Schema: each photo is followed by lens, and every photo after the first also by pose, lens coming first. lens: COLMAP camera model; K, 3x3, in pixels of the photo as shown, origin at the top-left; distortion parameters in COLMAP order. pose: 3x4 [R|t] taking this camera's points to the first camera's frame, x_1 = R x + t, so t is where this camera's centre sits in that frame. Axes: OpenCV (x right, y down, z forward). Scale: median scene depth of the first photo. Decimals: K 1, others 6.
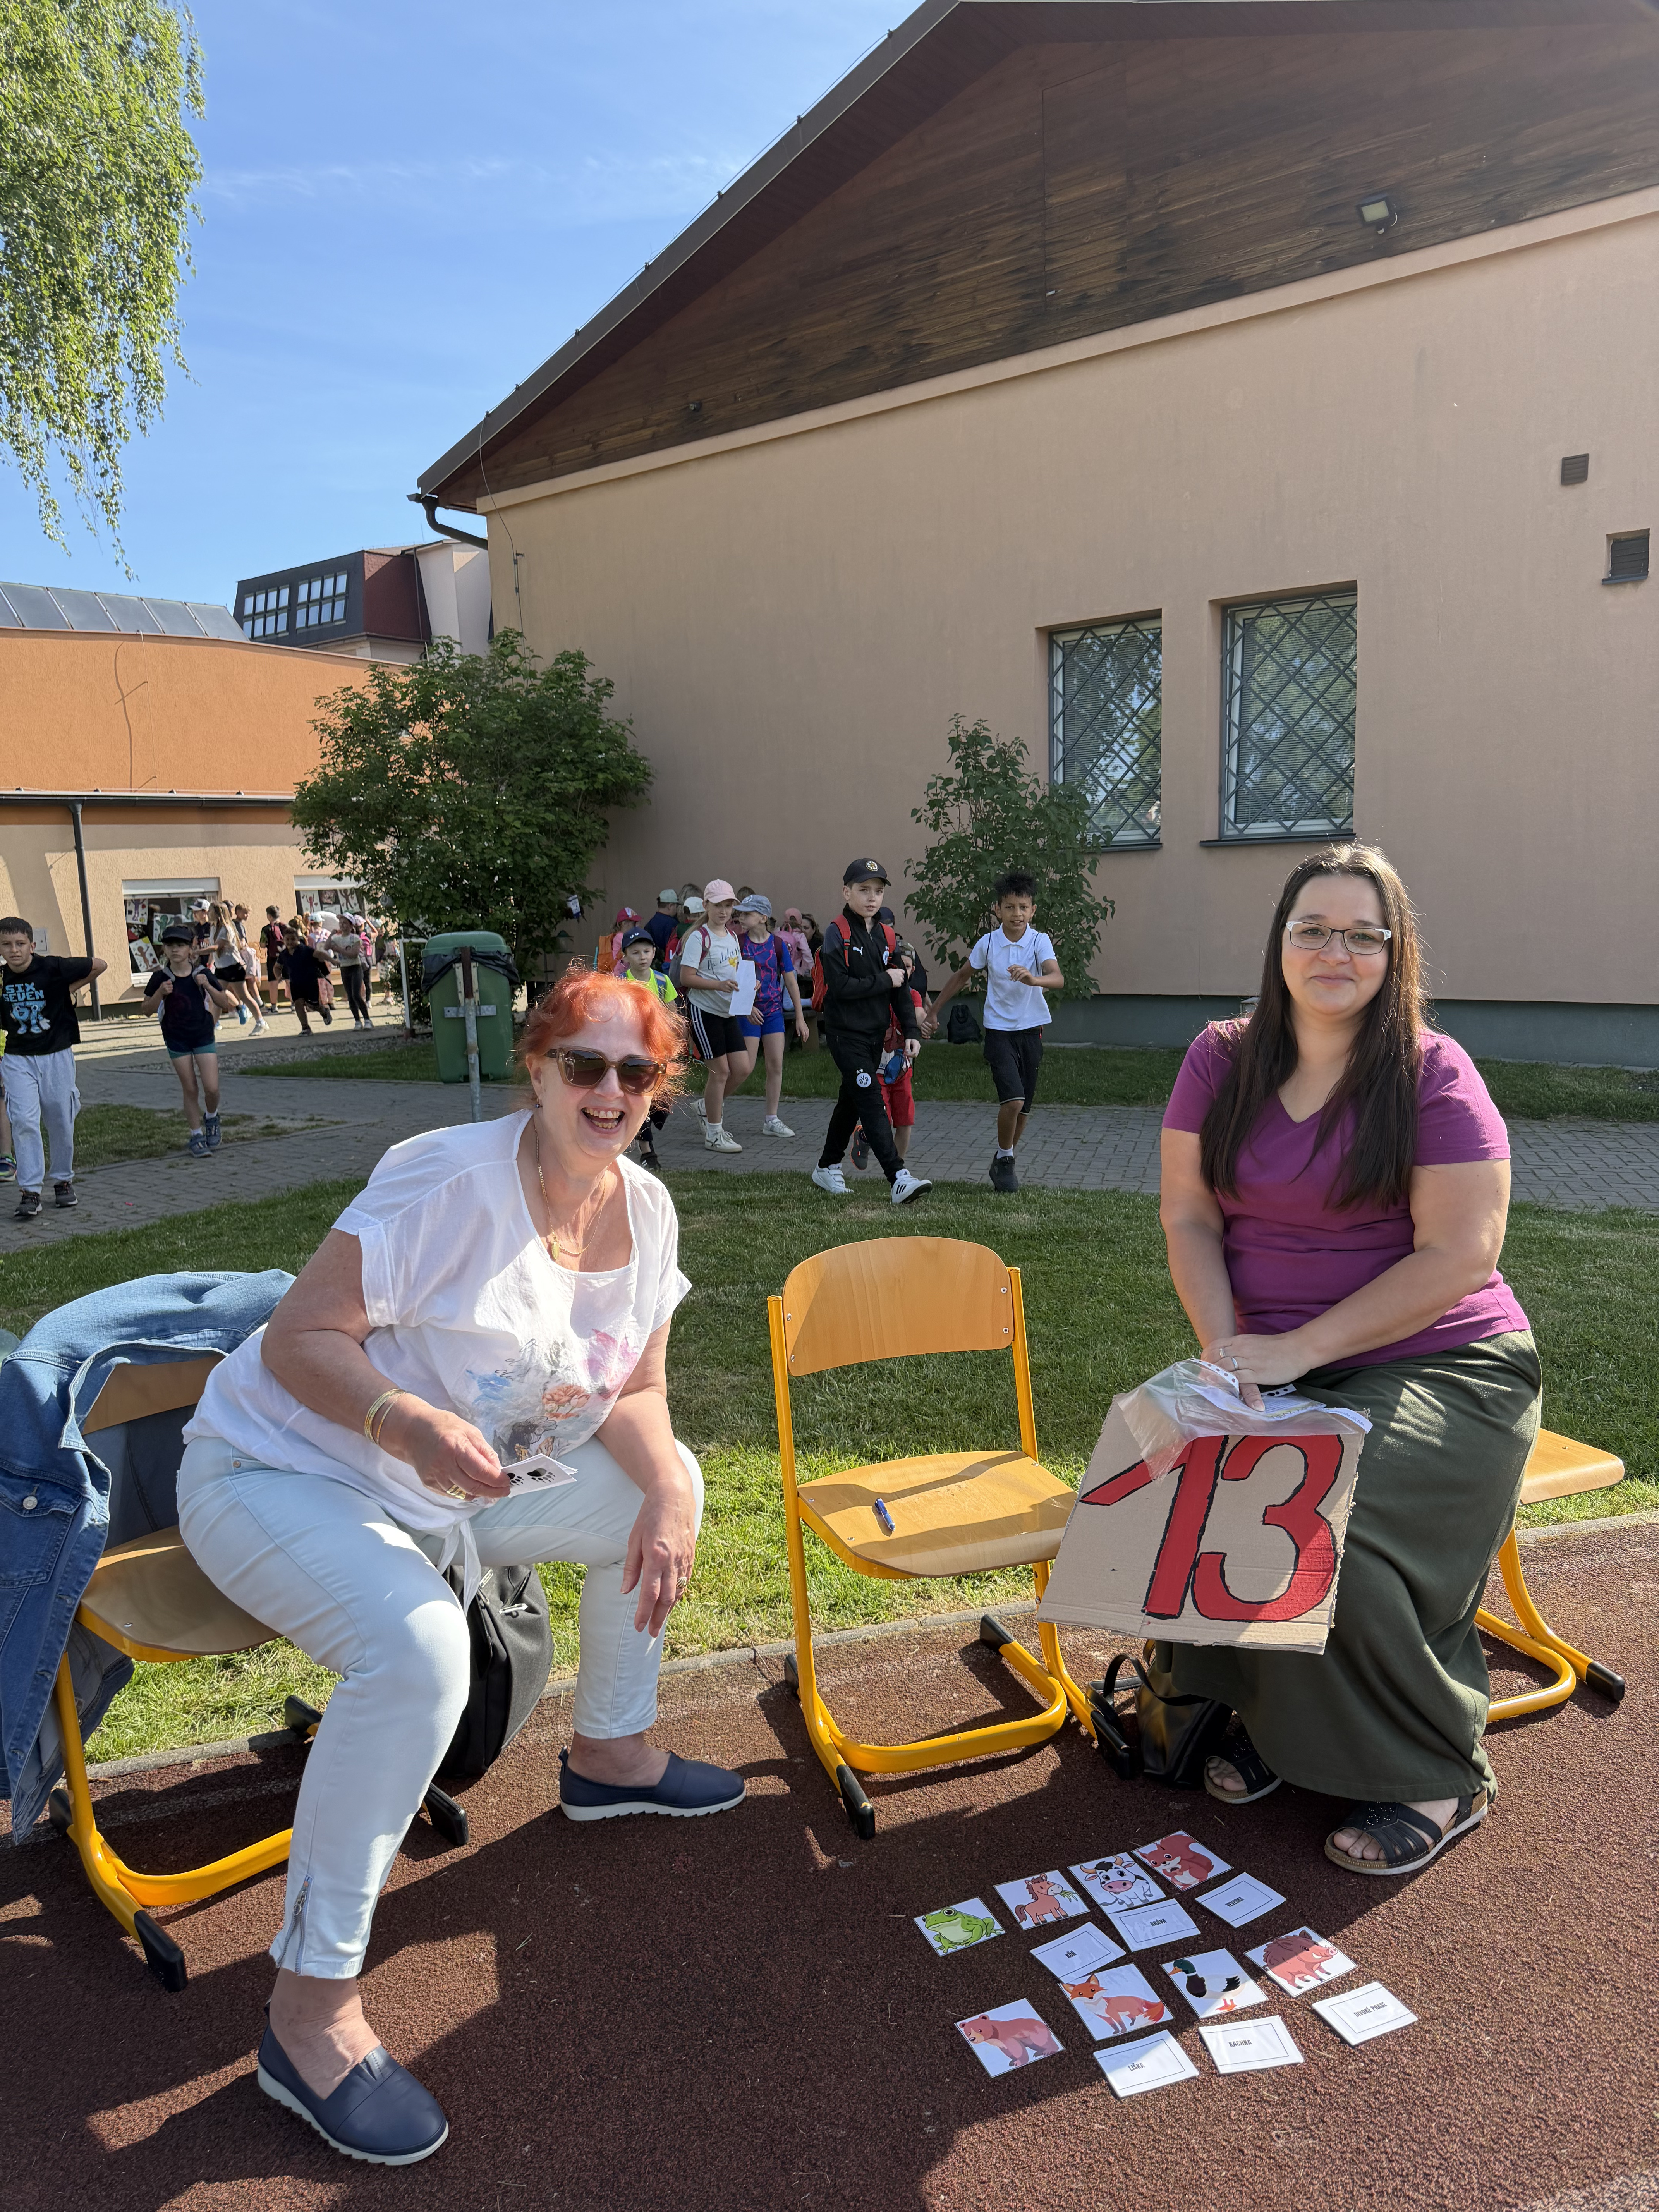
lens RADIAL K [[1537.4, 0, 829.5], [0, 1537.4, 1106.0], [0, 0, 1]] dist [0.025245, -0.005248]
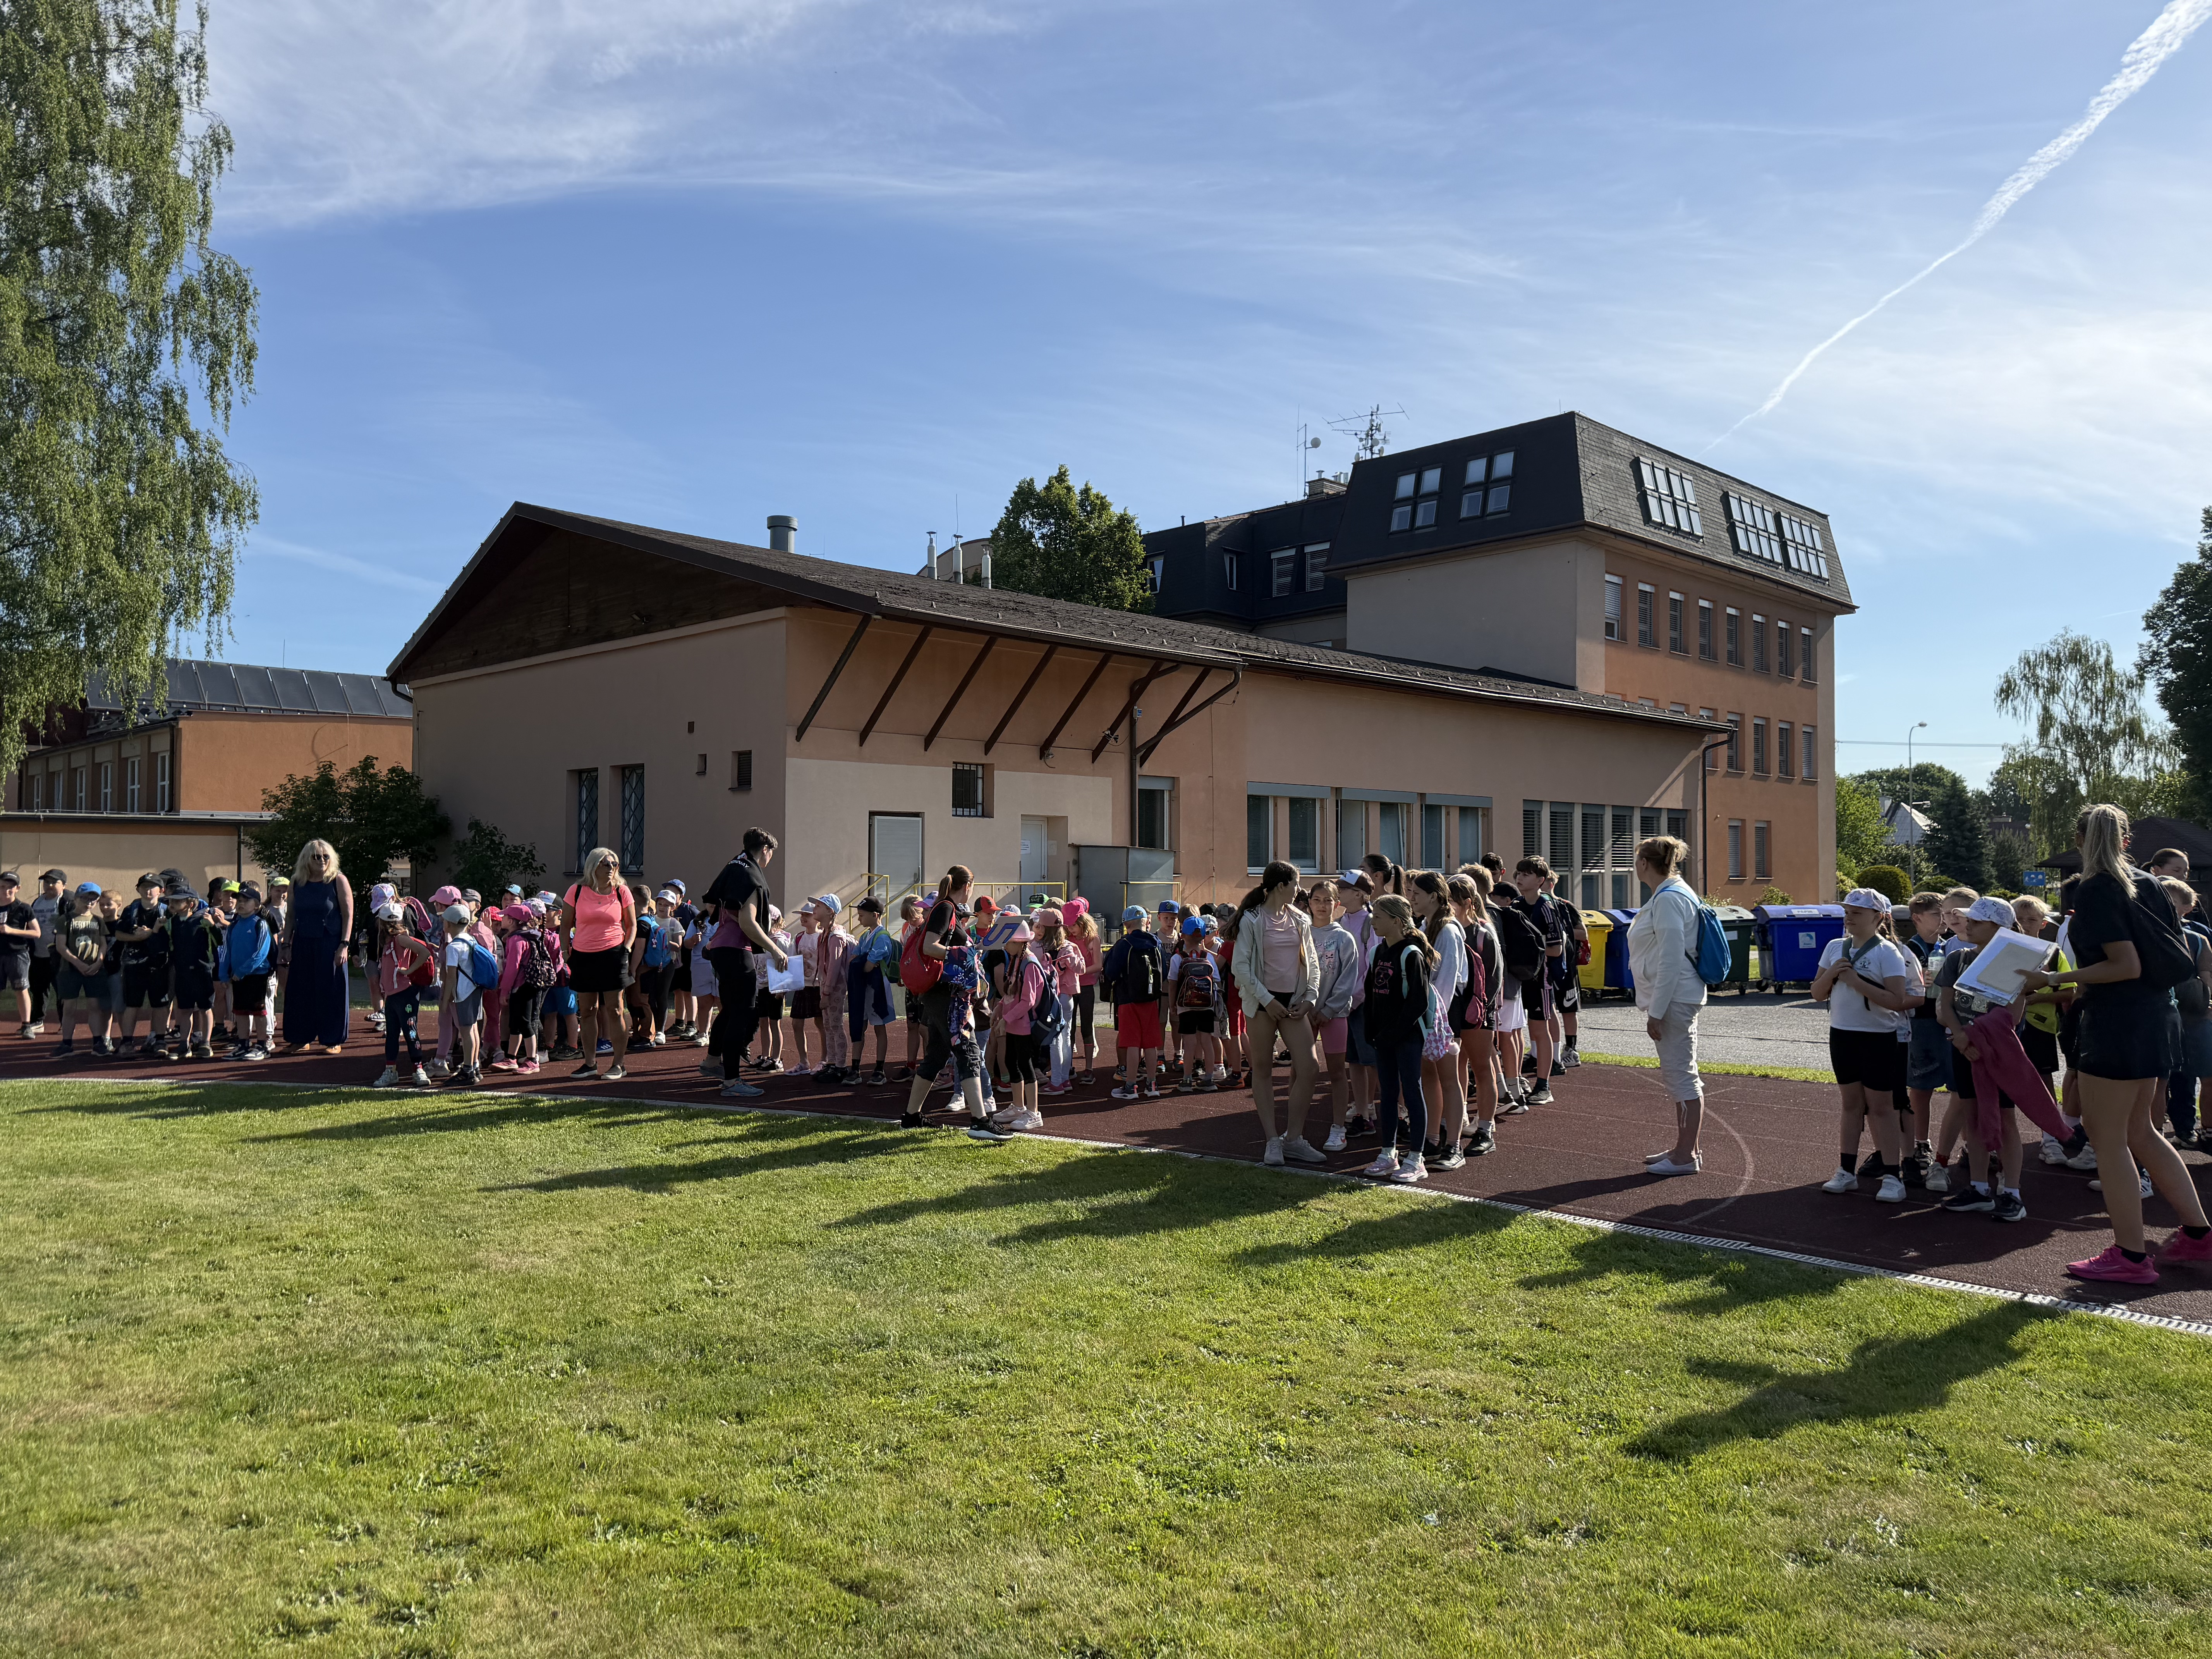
lens RADIAL K [[1537.4, 0, 1106.0], [0, 1537.4, 829.5], [0, 0, 1]] dist [0.025245, -0.005248]
pose [[0.994024, 0.014359, -0.108212, 1.156311], [-0.031759, 0.986470, -0.160835, 0.089566], [0.104439, 0.163311, 0.981031, -1.038057]]
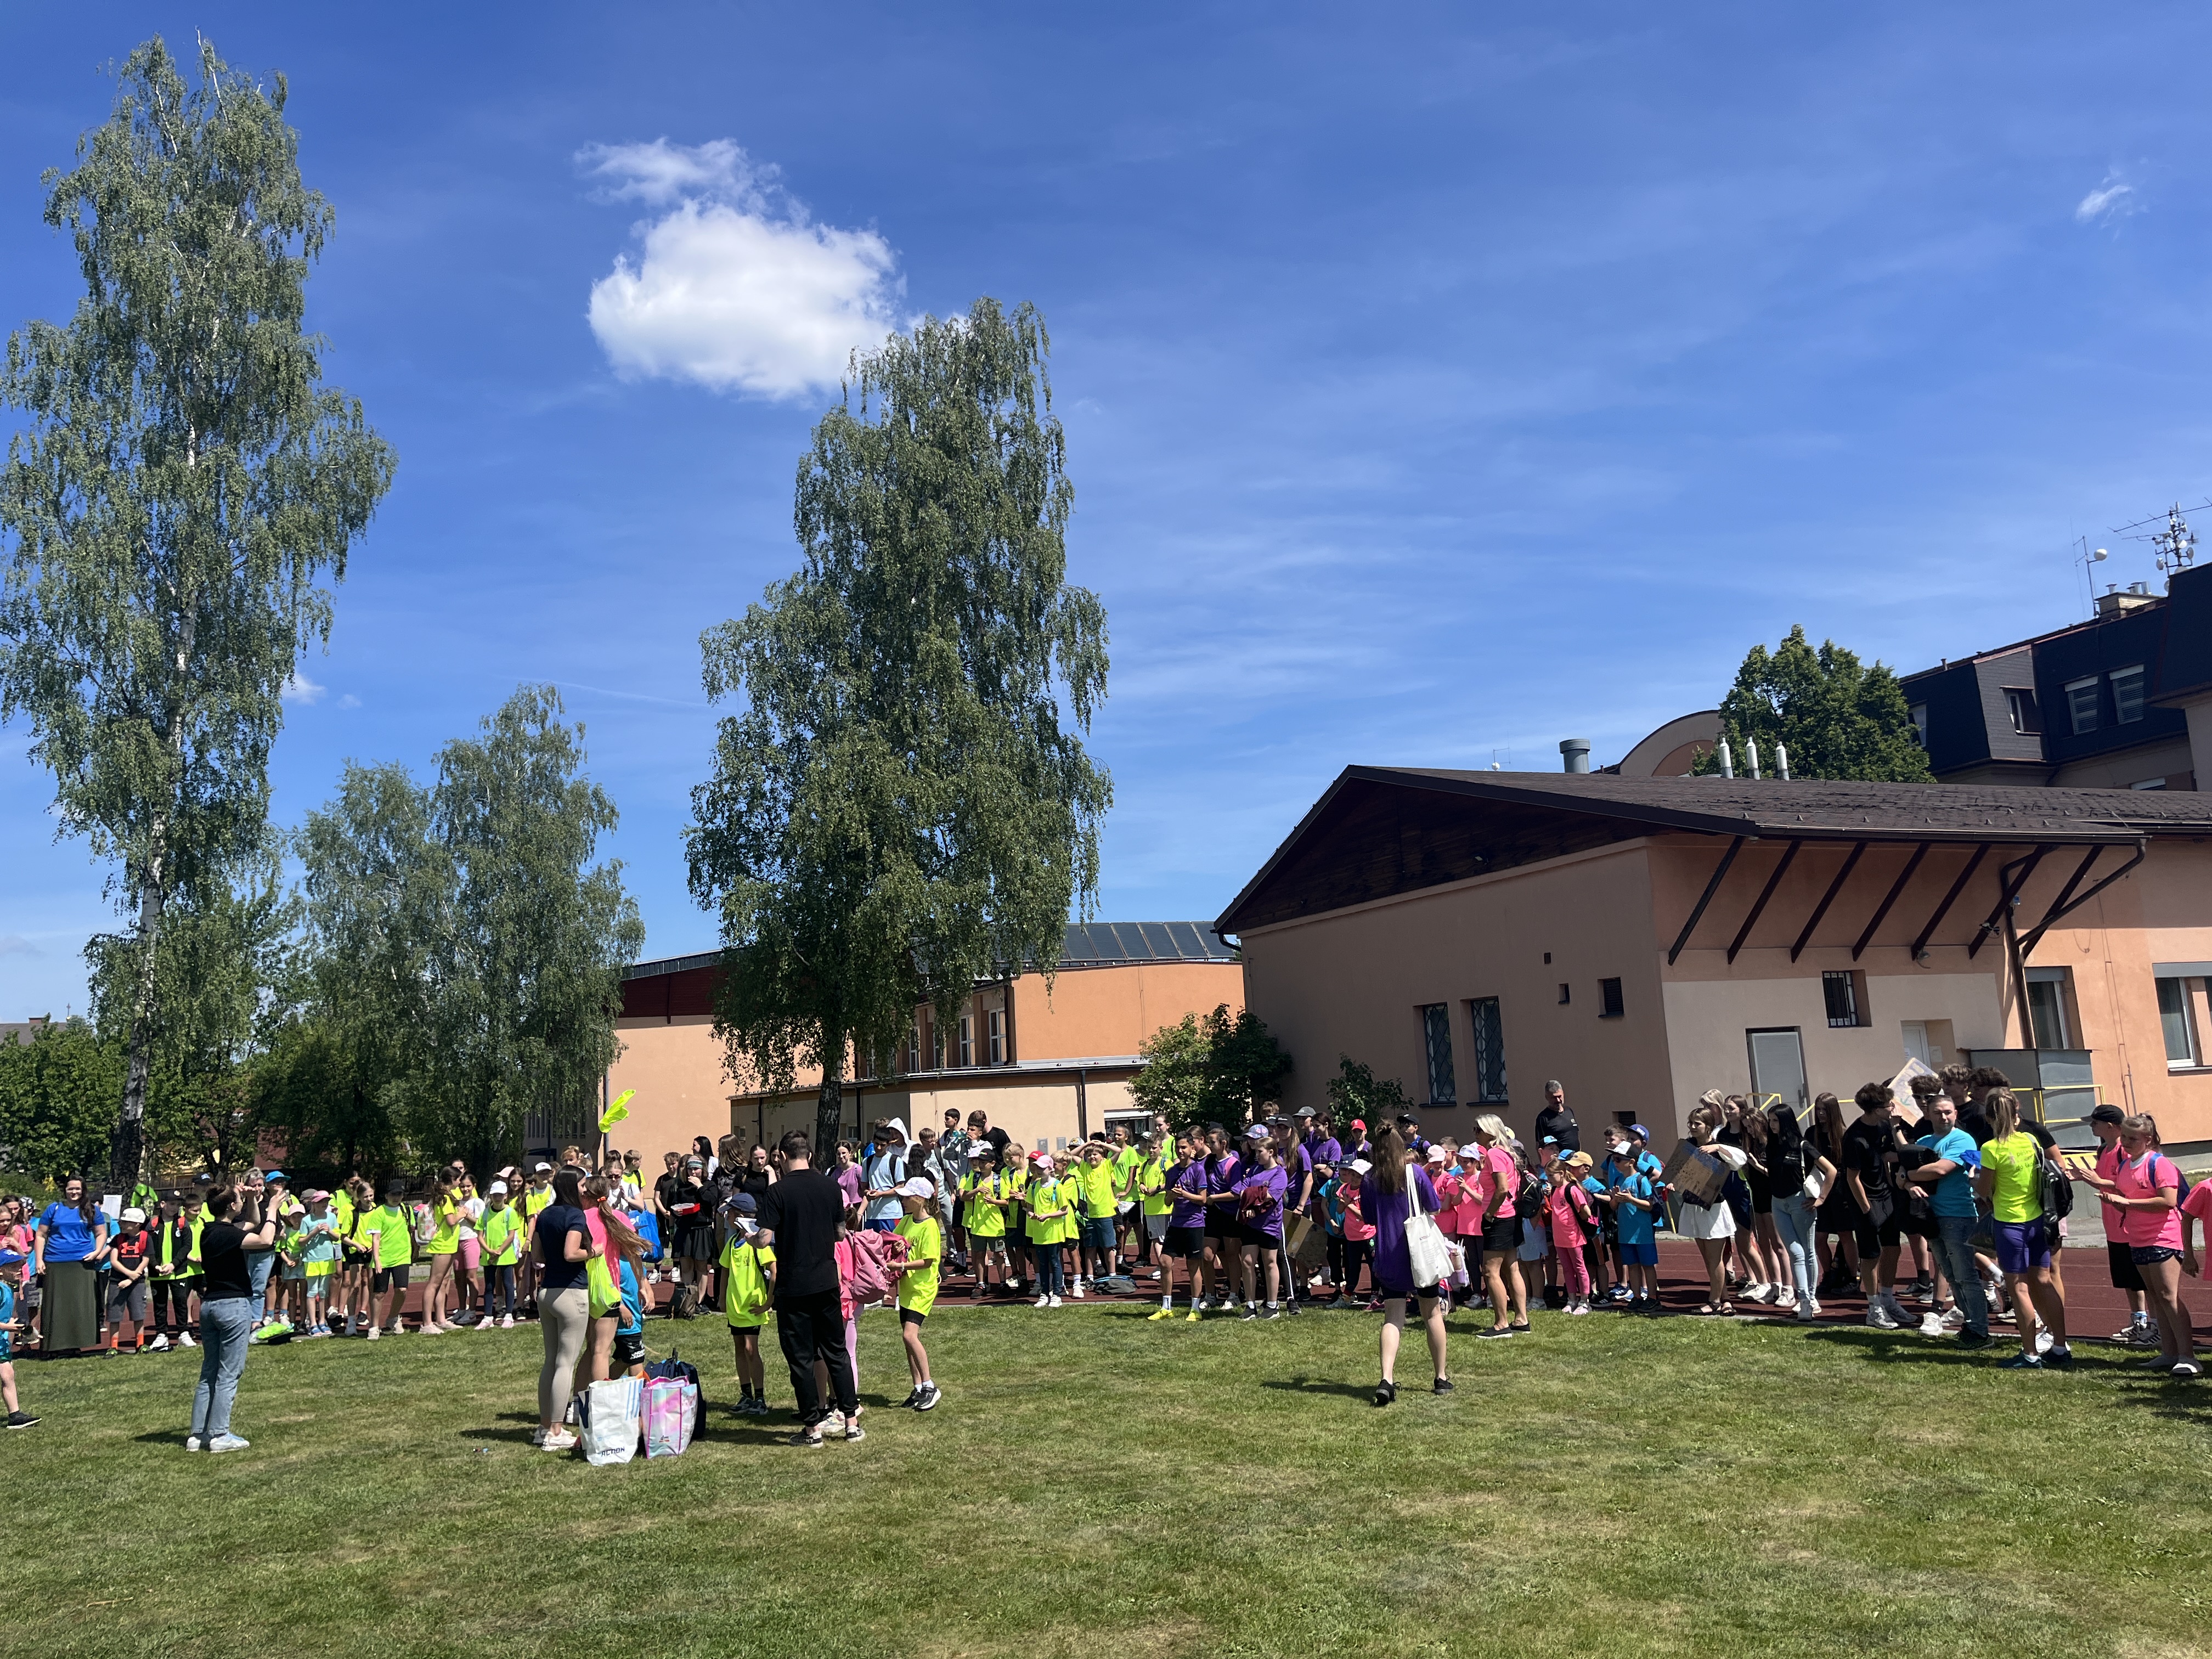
lens RADIAL K [[1665.4, 0, 1106.0], [0, 1665.4, 829.5], [0, 0, 1]] dist [0.007584, 0.000846]
pose [[0.872328, -0.106343, -0.477215, 0.978535], [-0.028835, 0.963170, -0.267343, 0.108349], [0.488069, 0.246971, 0.837134, -1.385424]]
